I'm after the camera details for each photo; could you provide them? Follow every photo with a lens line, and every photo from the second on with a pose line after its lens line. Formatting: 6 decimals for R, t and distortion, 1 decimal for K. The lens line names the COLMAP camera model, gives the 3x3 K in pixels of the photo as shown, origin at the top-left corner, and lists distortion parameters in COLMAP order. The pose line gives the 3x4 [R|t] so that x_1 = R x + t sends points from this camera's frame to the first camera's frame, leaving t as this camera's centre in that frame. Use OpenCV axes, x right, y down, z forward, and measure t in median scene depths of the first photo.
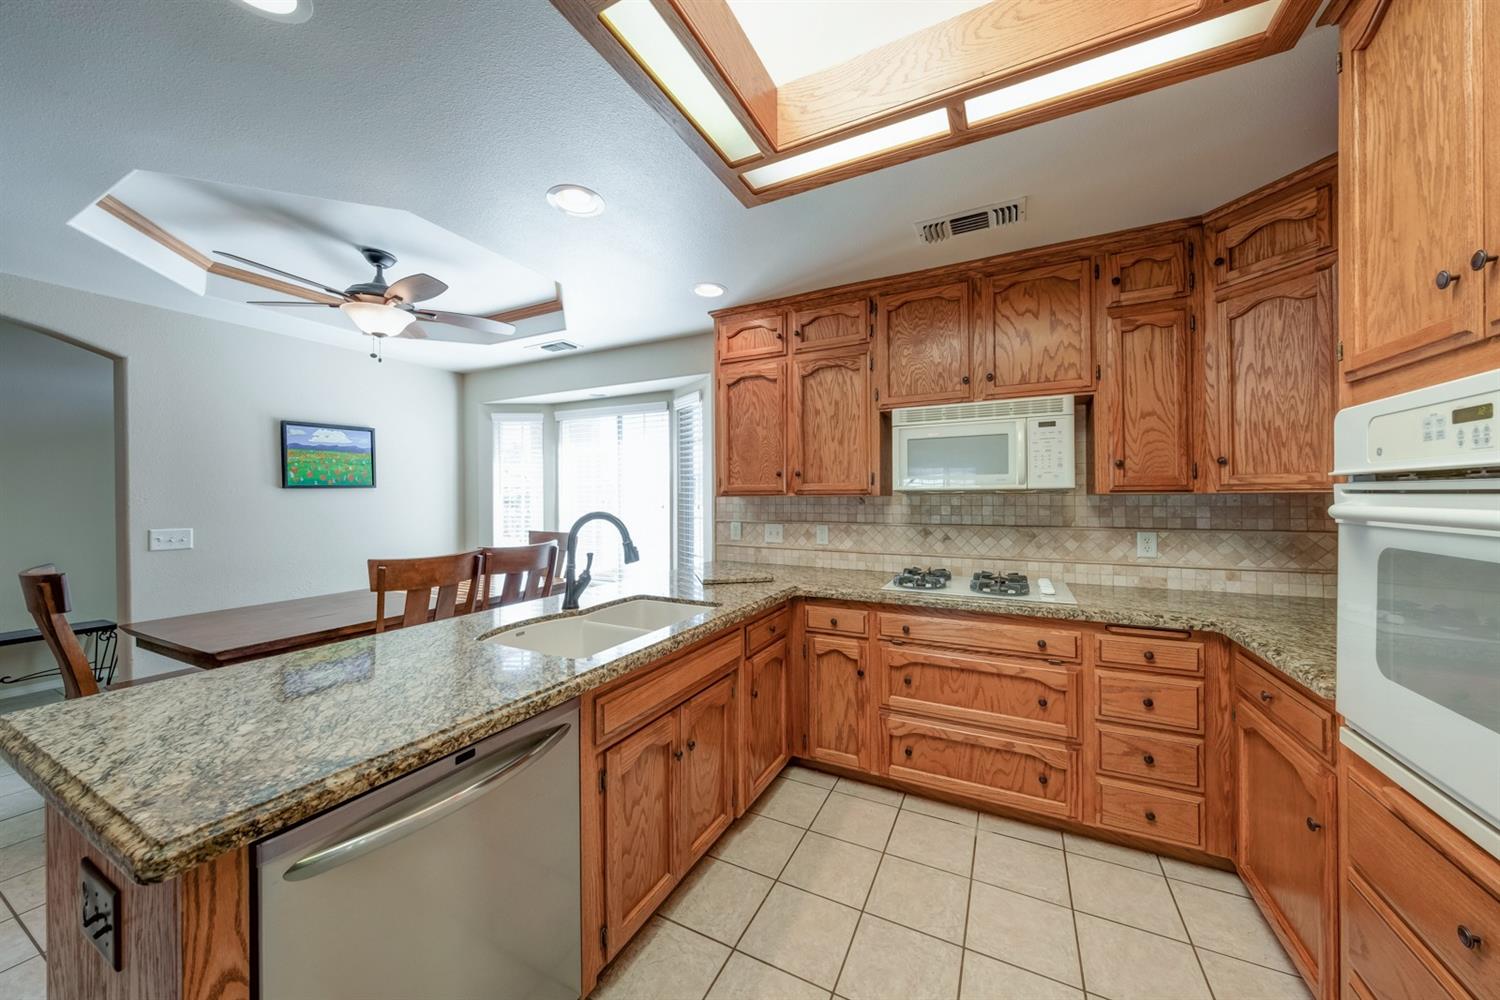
lens RADIAL K [[505.4, 0, 754.4], [0, 505.4, 497.5], [0, 0, 1]] dist [-0.002534, -0.000039]
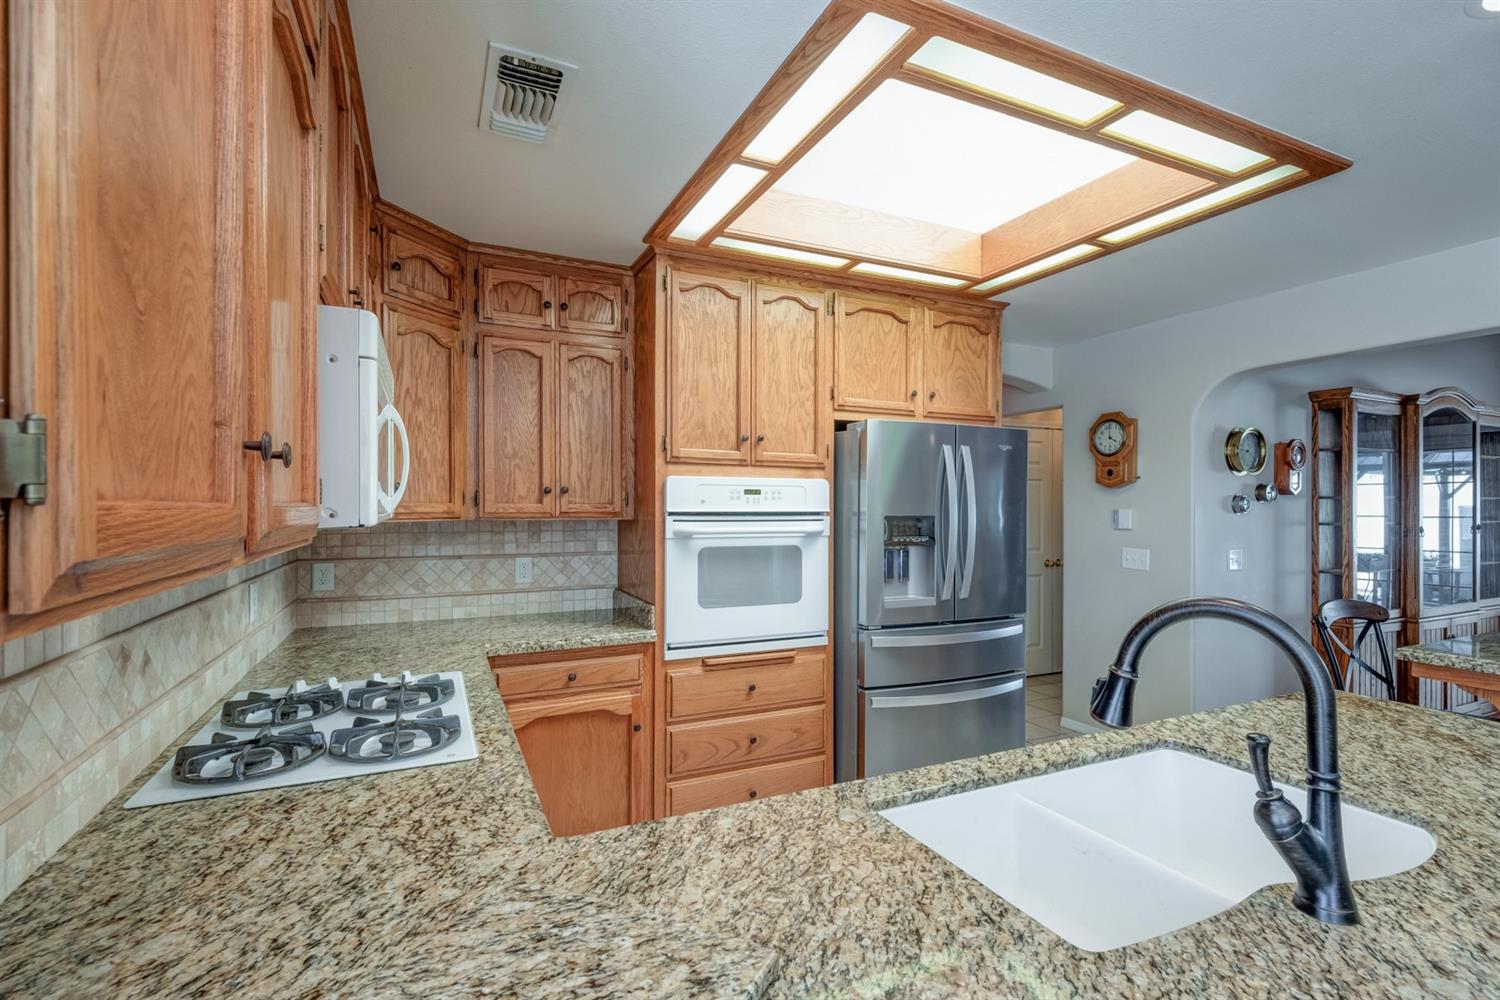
lens RADIAL K [[689.2, 0, 753.1], [0, 689.2, 507.6], [0, 0, 1]] dist [0.005587, -0.000443]
pose [[-0.790405, 0.000246, 0.612585, -0.246831], [0.002371, 0.999994, 0.002658, -0.026227], [-0.612581, 0.003553, -0.790400, 1.131371]]
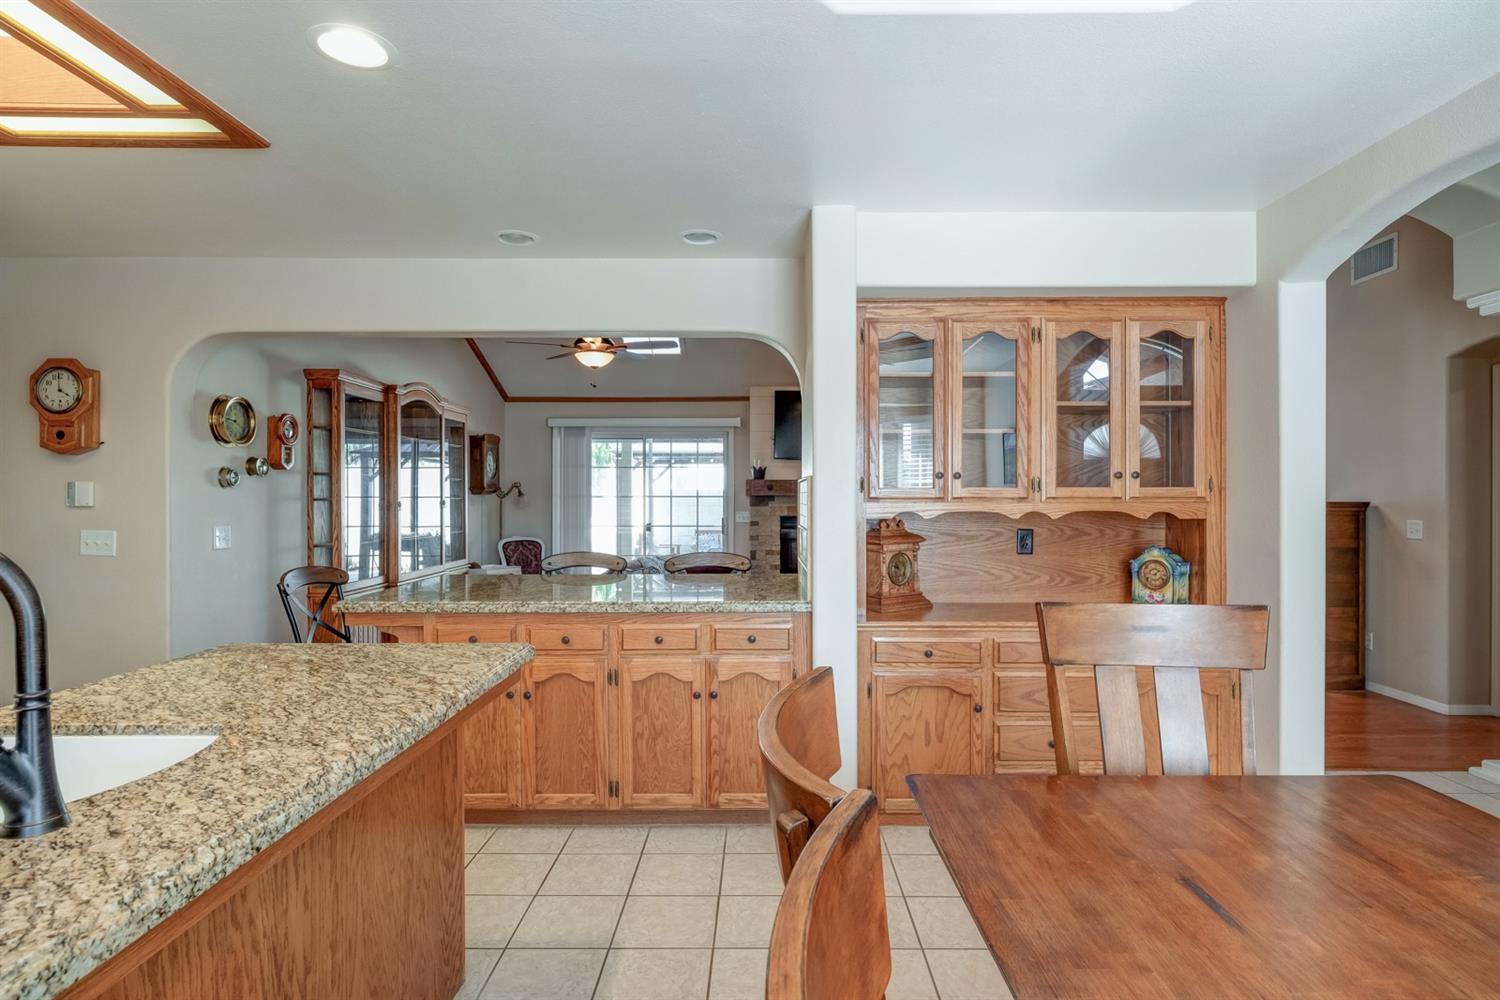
lens RADIAL K [[793.2, 0, 755.3], [0, 793.2, 496.0], [0, 0, 1]] dist [0.000286, -0.002015]
pose [[-0.897352, 0.003783, -0.441300, -0.403866], [0.002630, 0.999991, 0.003226, 0.005886], [0.441308, 0.001734, -0.897354, 1.202656]]
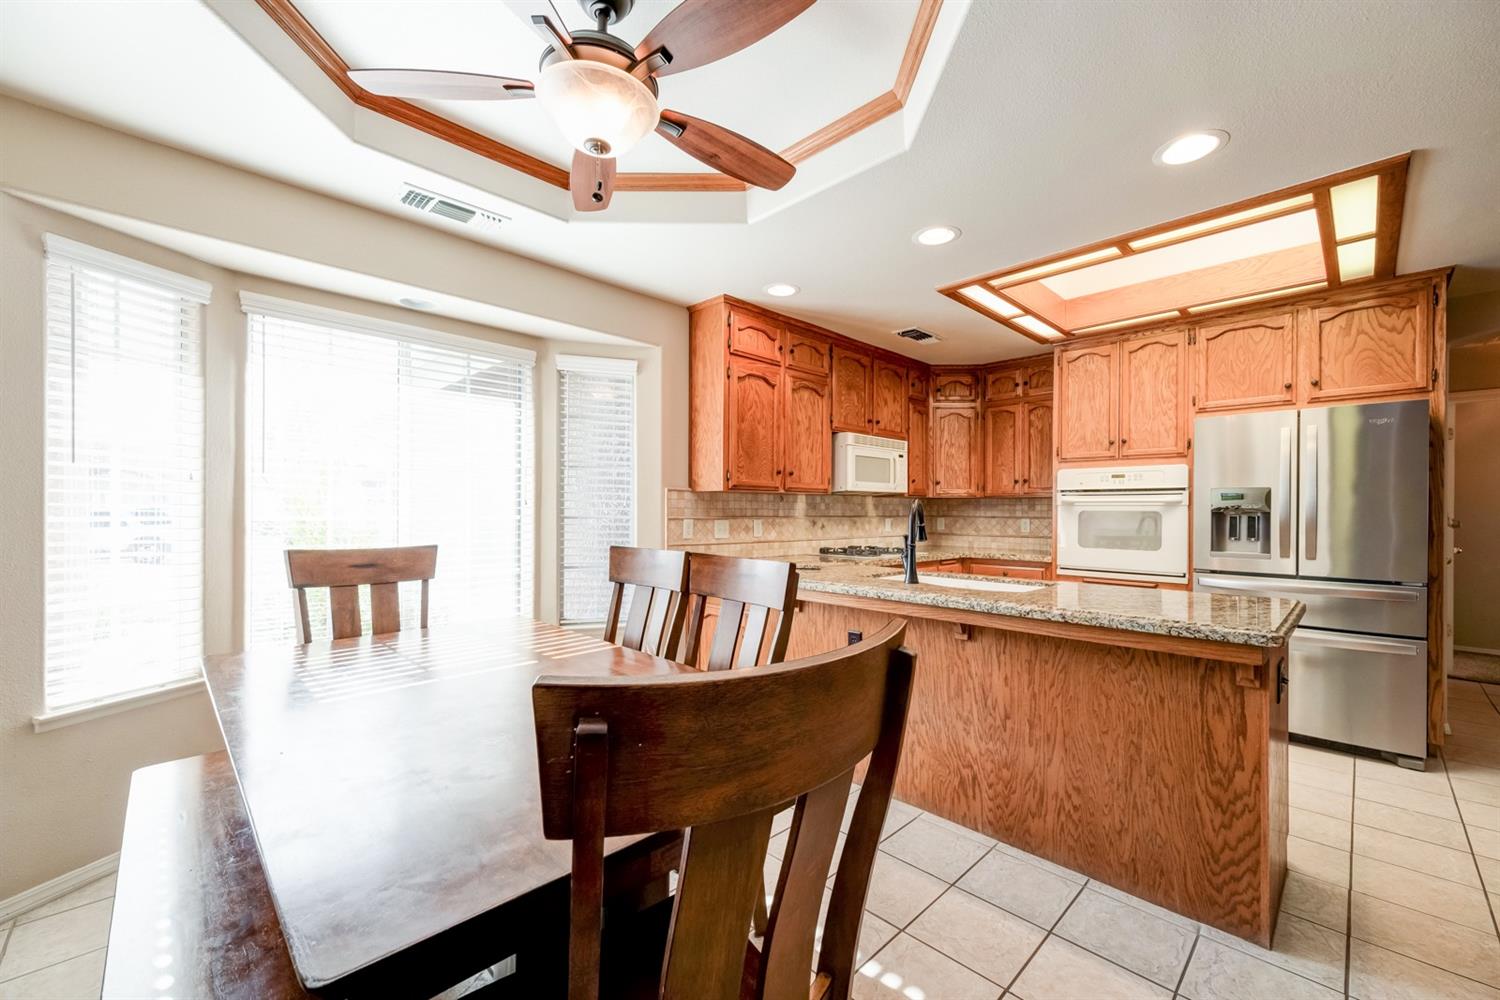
lens RADIAL K [[595.6, 0, 747.3], [0, 595.6, 512.5], [0, 0, 1]] dist [0.002118, 0.000194]
pose [[0.328840, 0.003364, 0.944380, -1.256599], [-0.003972, 0.999990, -0.002179, 0.047220], [-0.944377, -0.003034, 0.328850, 0.662643]]
